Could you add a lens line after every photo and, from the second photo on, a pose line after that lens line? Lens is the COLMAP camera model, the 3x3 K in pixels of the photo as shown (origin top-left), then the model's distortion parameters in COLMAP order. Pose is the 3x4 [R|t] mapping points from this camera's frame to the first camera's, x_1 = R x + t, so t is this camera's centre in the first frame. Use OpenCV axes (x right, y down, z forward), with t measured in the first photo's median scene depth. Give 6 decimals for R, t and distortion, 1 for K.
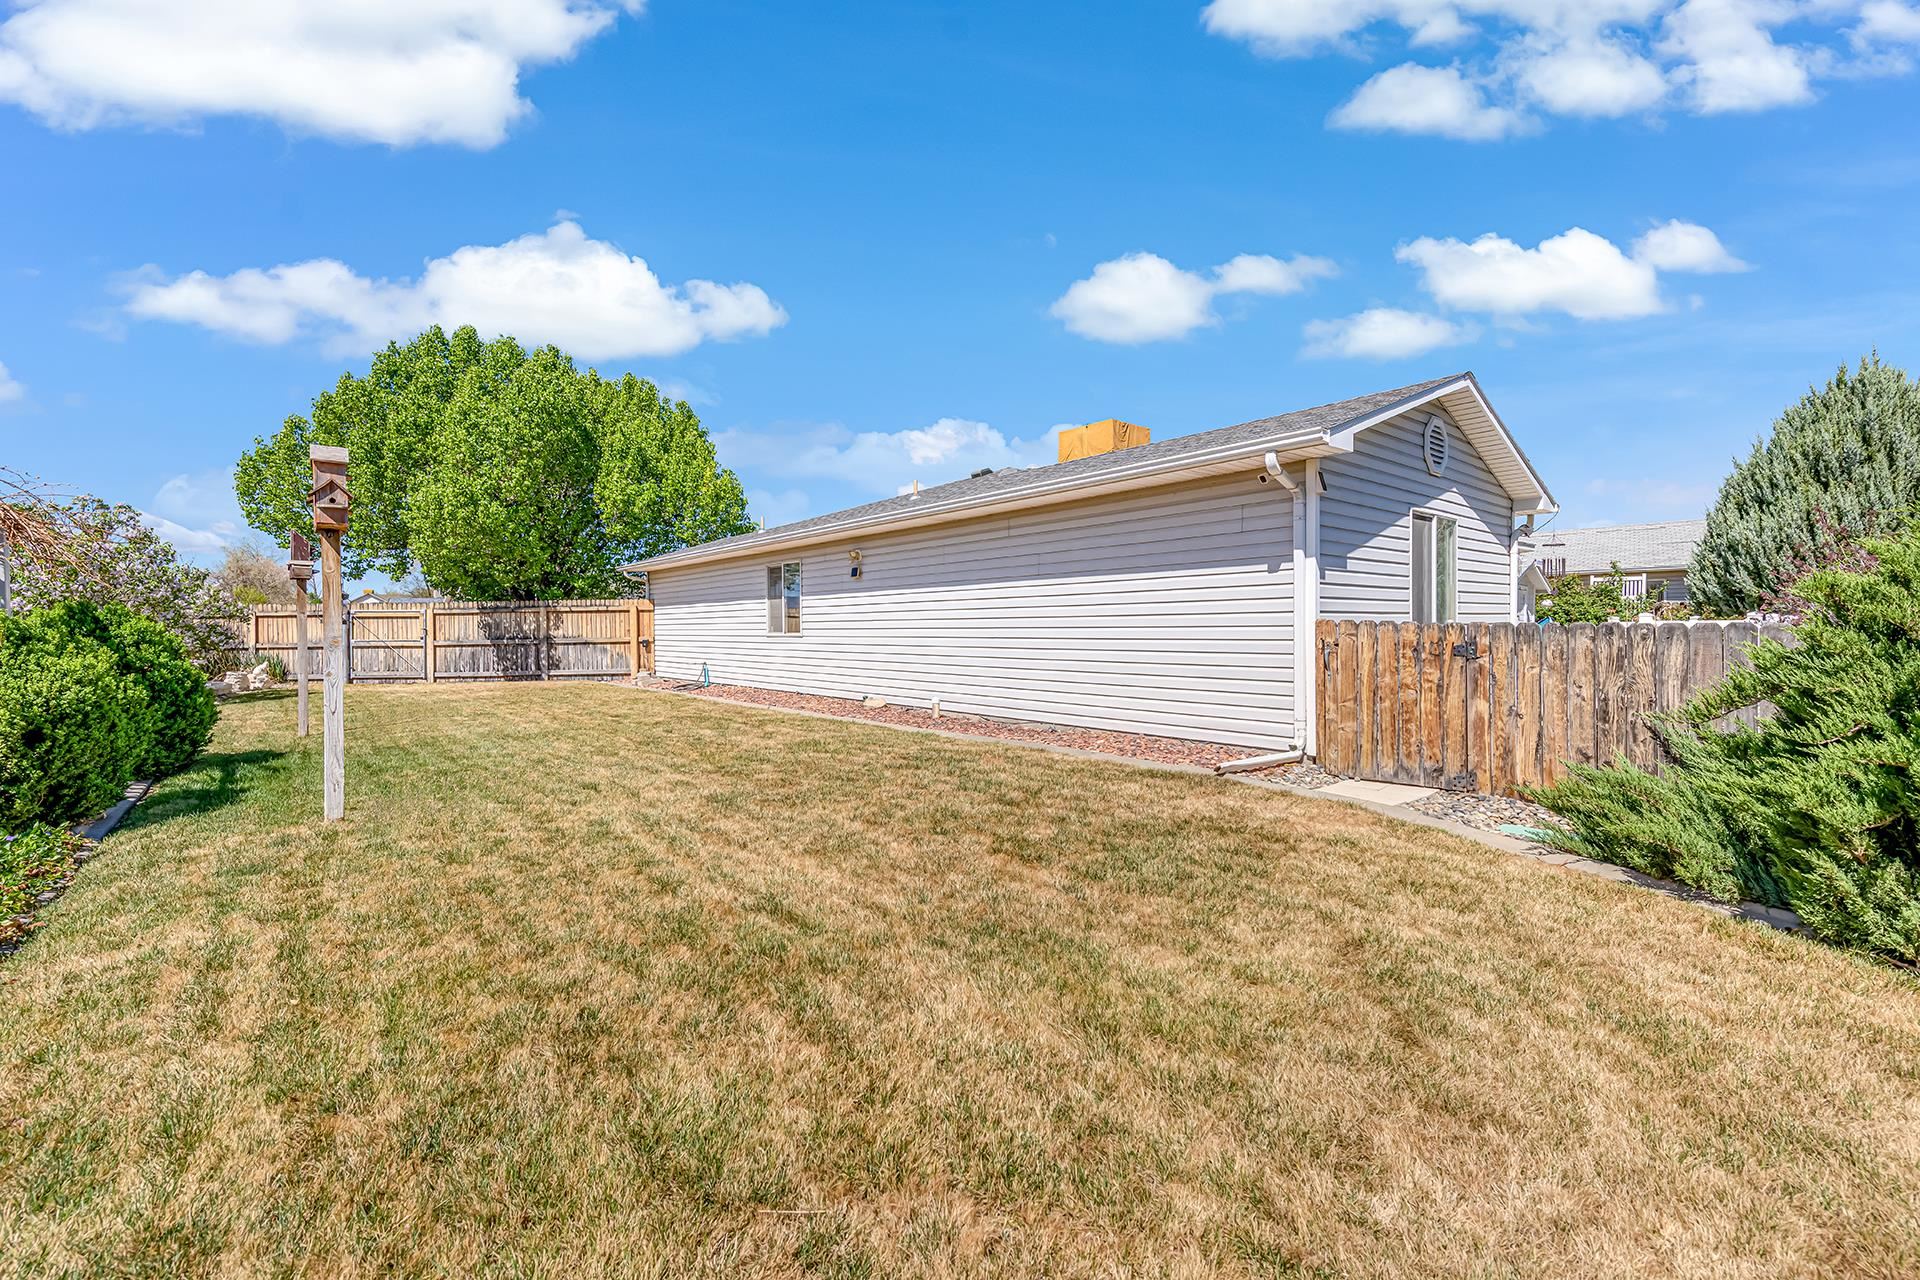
lens RADIAL K [[805.5, 0, 954.2], [0, 805.5, 641.1], [0, 0, 1]] dist [0.000902, 0.000308]
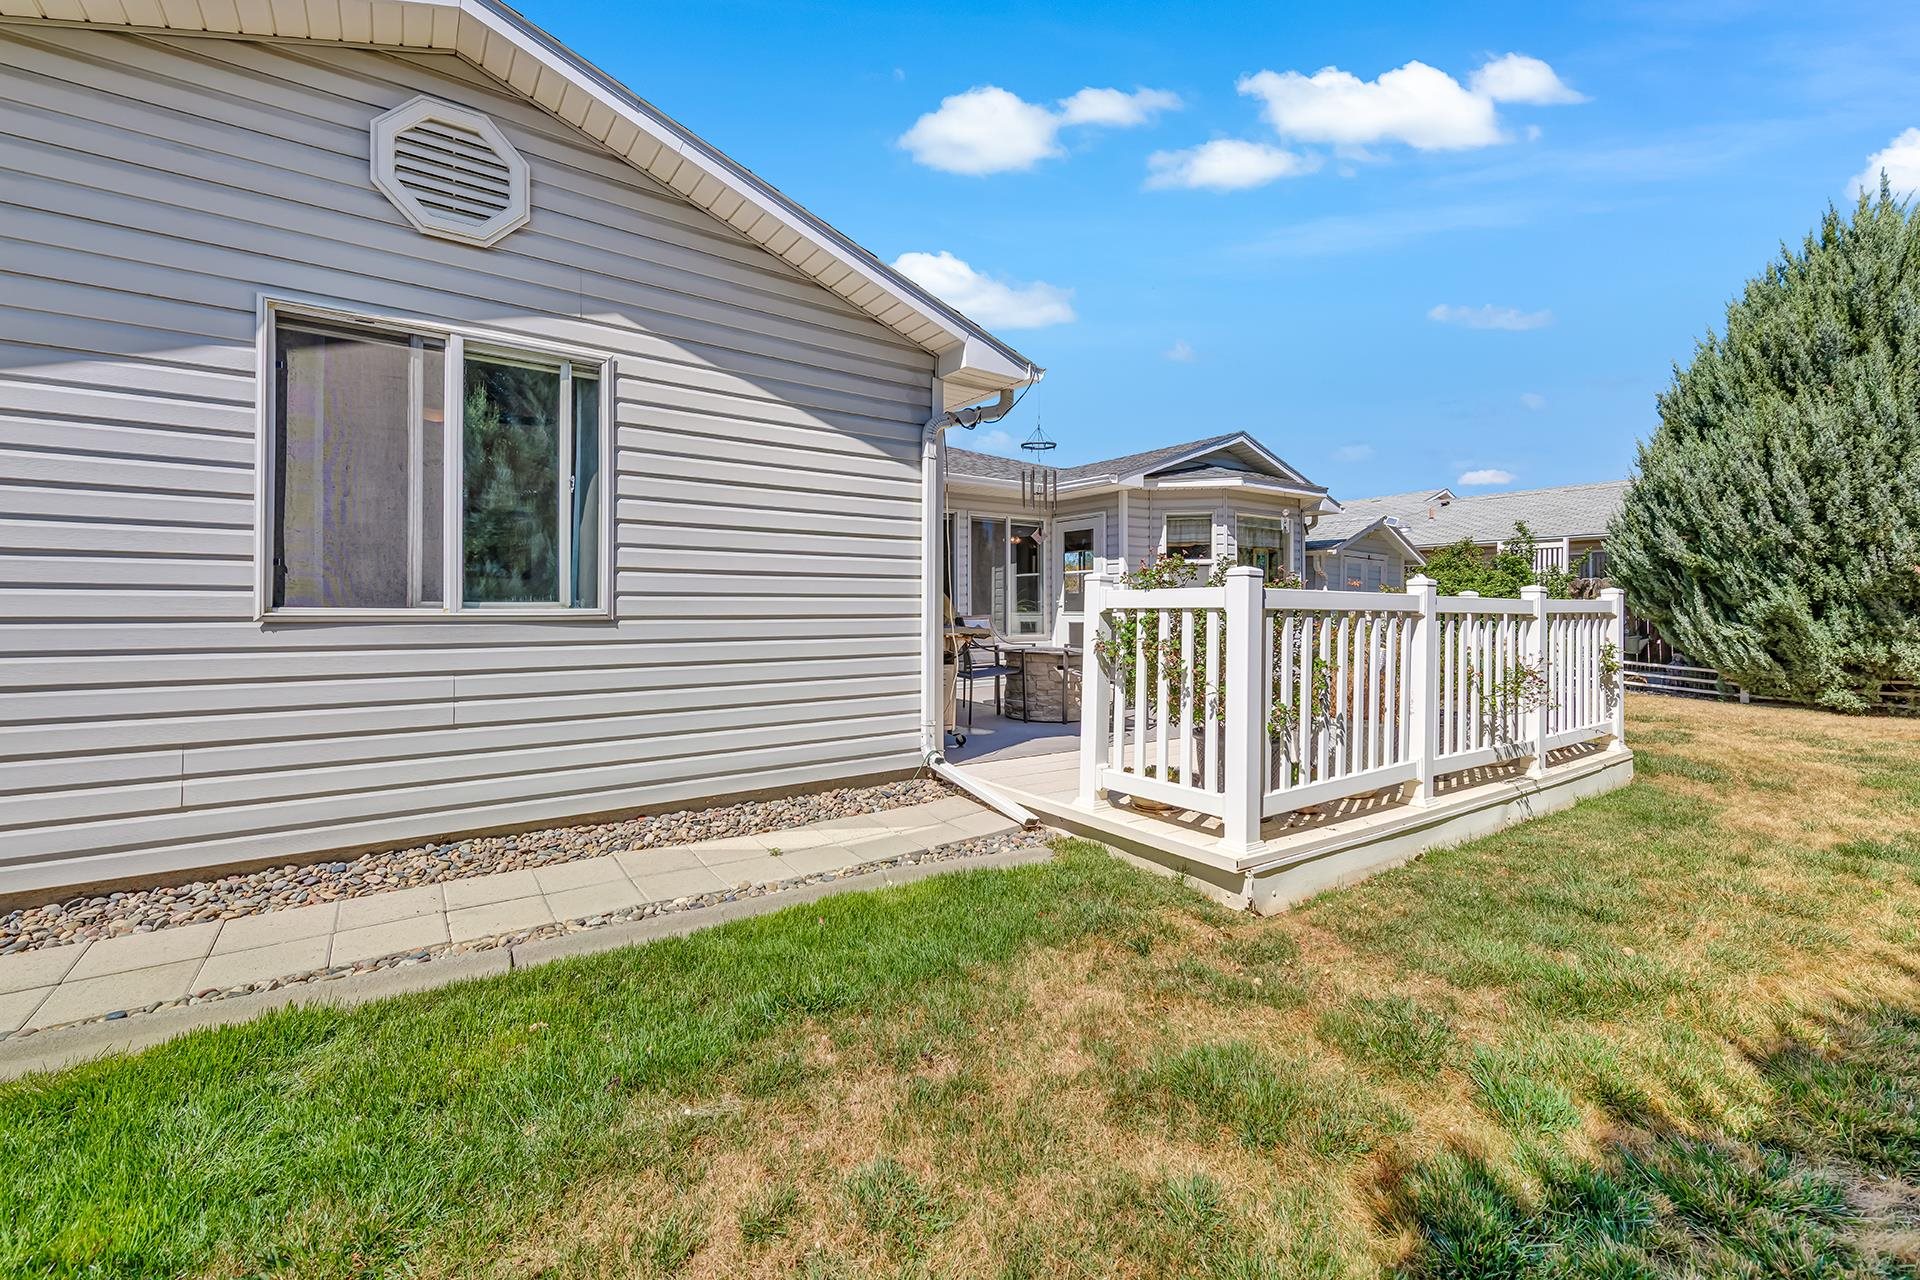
lens RADIAL K [[805.5, 0, 964.6], [0, 805.5, 621.7], [0, 0, 1]] dist [0.000902, 0.000308]
pose [[0.997343, 0.005529, -0.072632, 0.424760], [-0.006087, 0.999954, -0.007471, -0.001596], [0.072587, 0.007893, 0.997331, 0.282148]]
